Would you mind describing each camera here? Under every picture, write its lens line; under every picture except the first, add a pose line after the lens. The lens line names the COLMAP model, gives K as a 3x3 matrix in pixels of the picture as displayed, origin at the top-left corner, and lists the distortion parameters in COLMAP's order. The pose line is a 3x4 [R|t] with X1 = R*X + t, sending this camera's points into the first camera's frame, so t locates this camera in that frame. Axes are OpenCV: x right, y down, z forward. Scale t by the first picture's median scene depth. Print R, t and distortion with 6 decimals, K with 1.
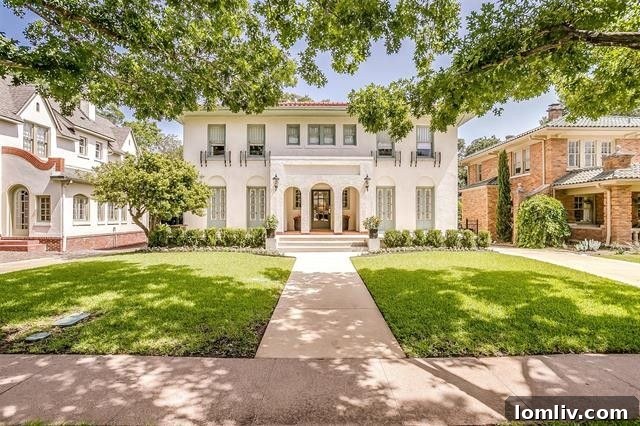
lens RADIAL K [[318.7, 0, 320.0], [0, 318.7, 213.0], [0, 0, 1]] dist [-0.002311, -0.000435]
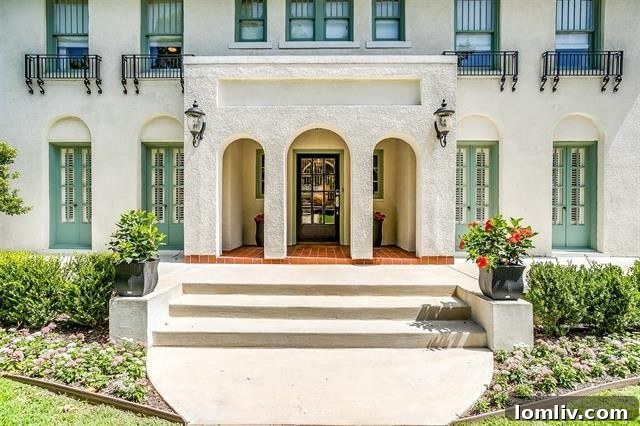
lens RADIAL K [[318.7, 0, 320.0], [0, 318.7, 213.0], [0, 0, 1]] dist [-0.002311, -0.000435]
pose [[0.999886, 0.002001, -0.014987, 0.012218], [-0.001784, 0.999894, 0.014473, 0.002217], [0.015014, -0.014444, 0.999783, 0.592679]]
